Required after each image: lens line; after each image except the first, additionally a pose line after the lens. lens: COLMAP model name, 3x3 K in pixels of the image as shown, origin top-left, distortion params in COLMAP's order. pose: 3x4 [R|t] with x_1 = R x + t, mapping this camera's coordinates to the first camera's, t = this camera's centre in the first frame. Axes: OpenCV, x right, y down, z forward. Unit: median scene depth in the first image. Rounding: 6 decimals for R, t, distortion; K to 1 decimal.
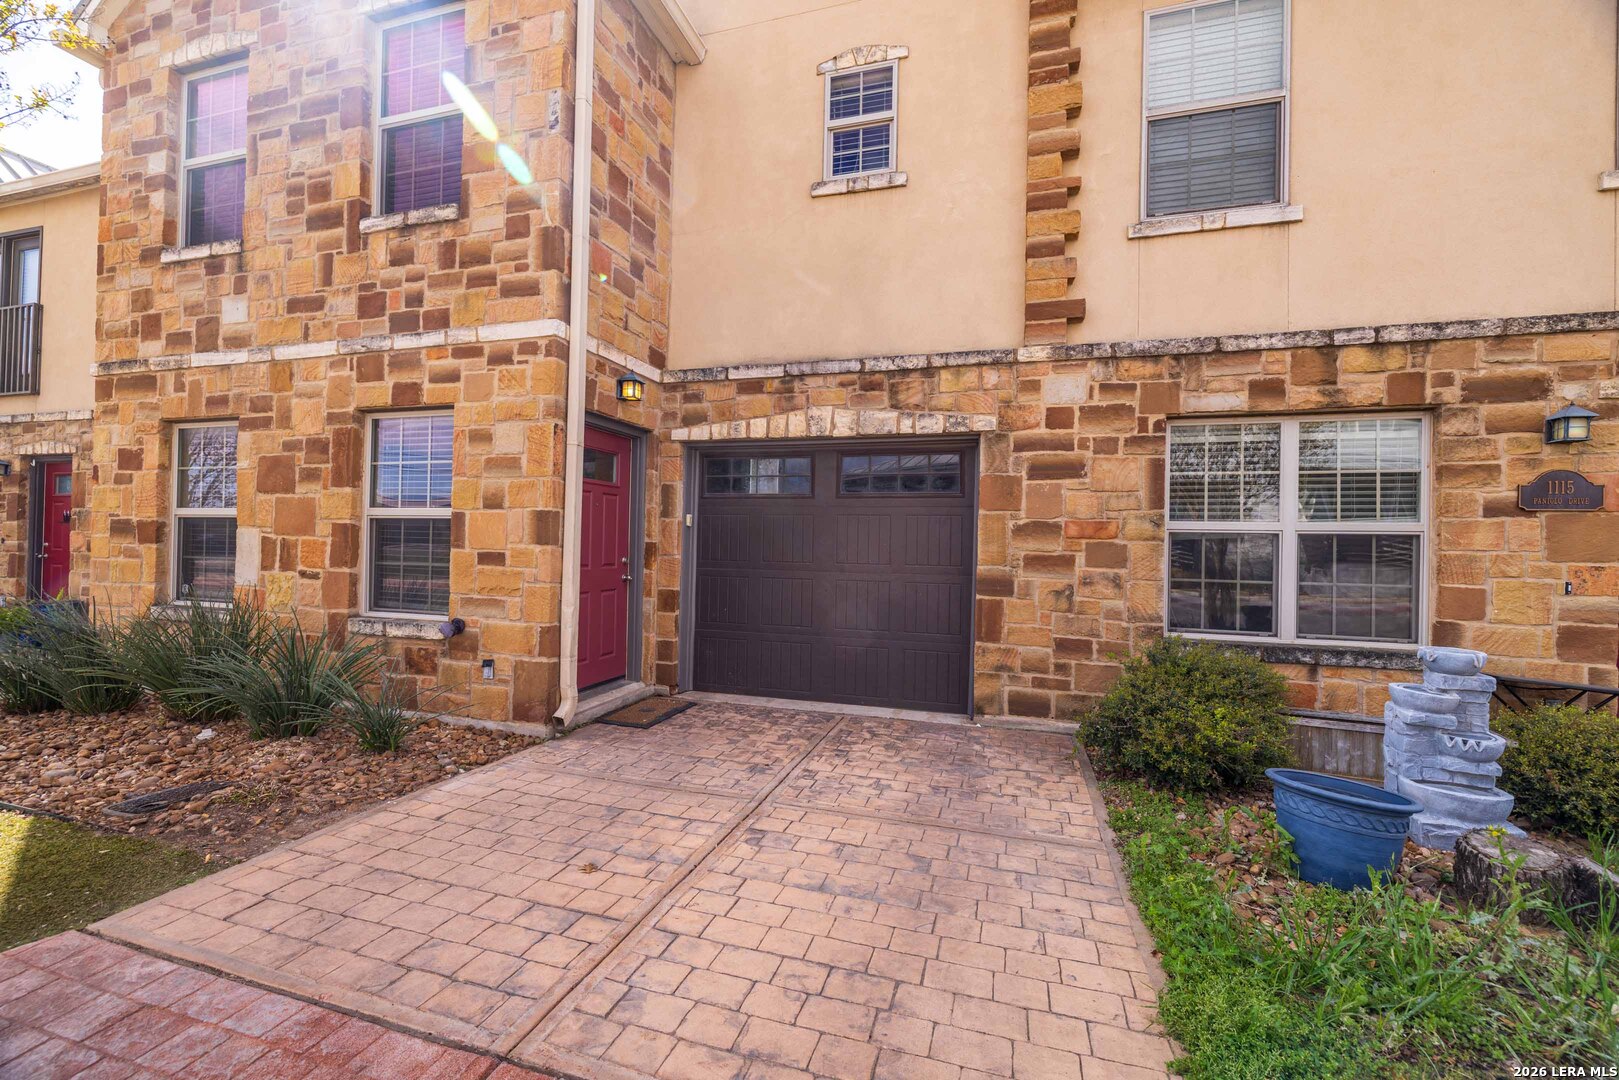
lens RADIAL K [[683.3, 0, 793.5], [0, 683.3, 529.0], [0, 0, 1]] dist [0.000368, 0.000396]
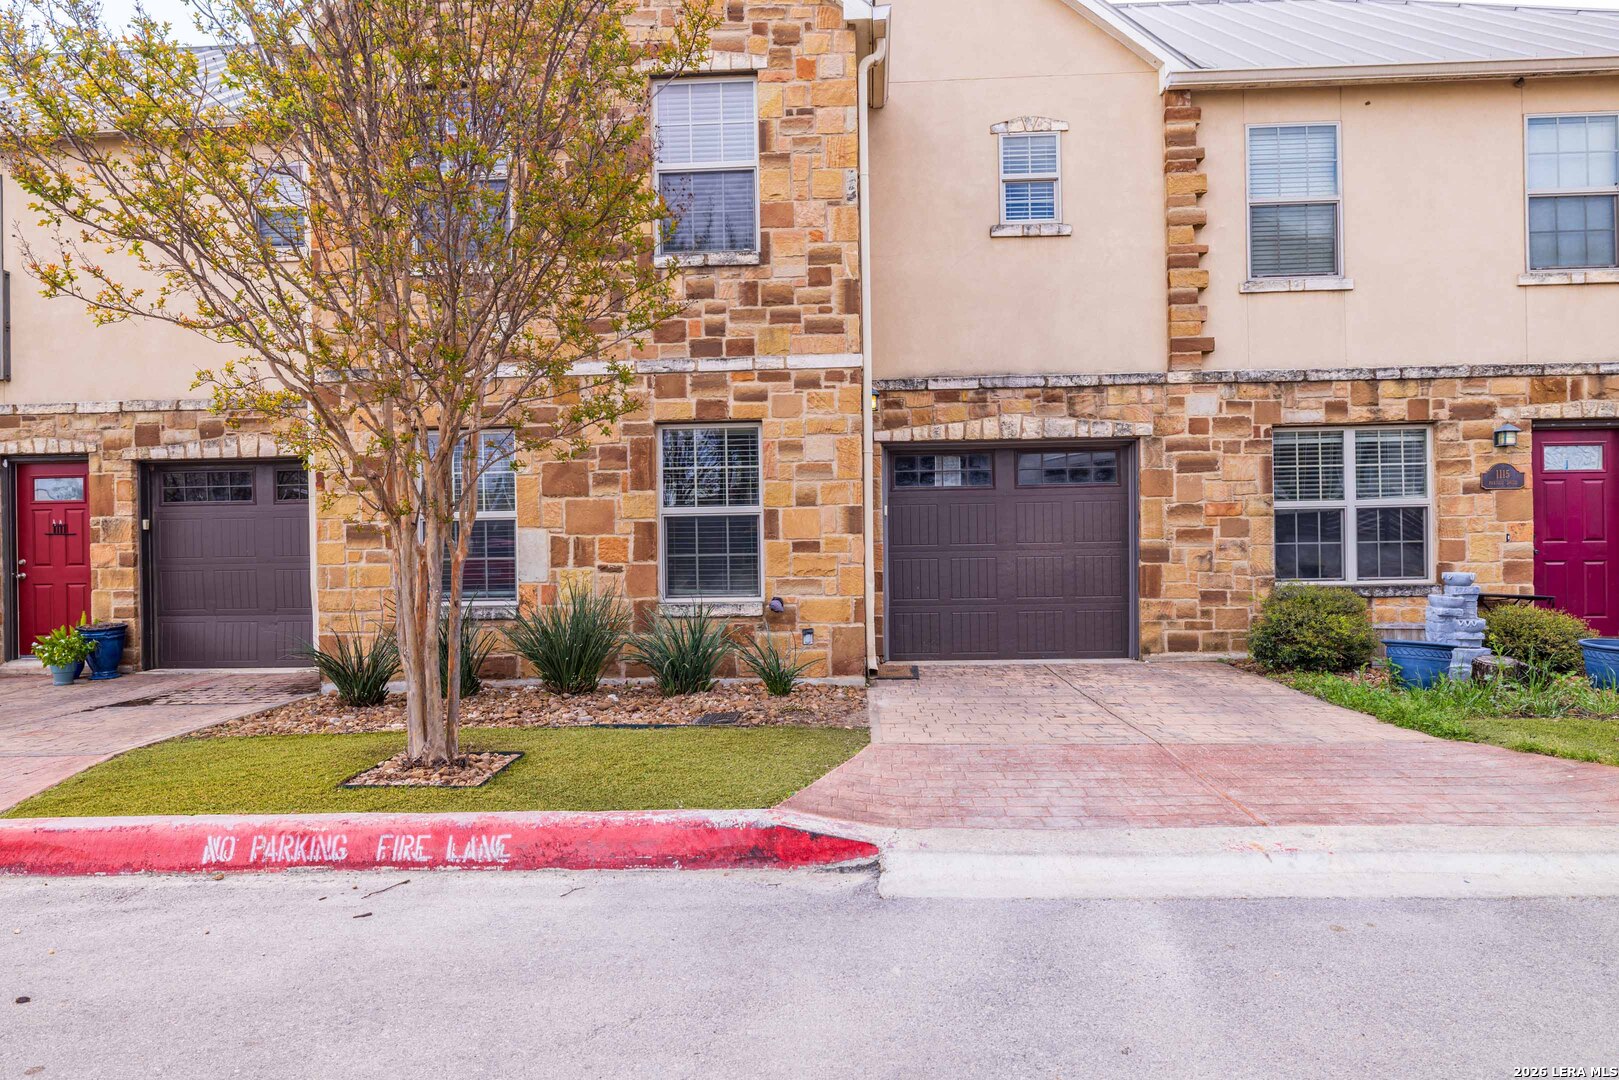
lens RADIAL K [[980.9, 0, 808.1], [0, 980.9, 521.1], [0, 0, 1]] dist [-0.002859, 0.000084]
pose [[0.970153, -0.030804, 0.240529, -0.825805], [0.029457, 0.999524, 0.009198, -0.017547], [-0.240697, -0.001838, 0.970598, -0.680997]]
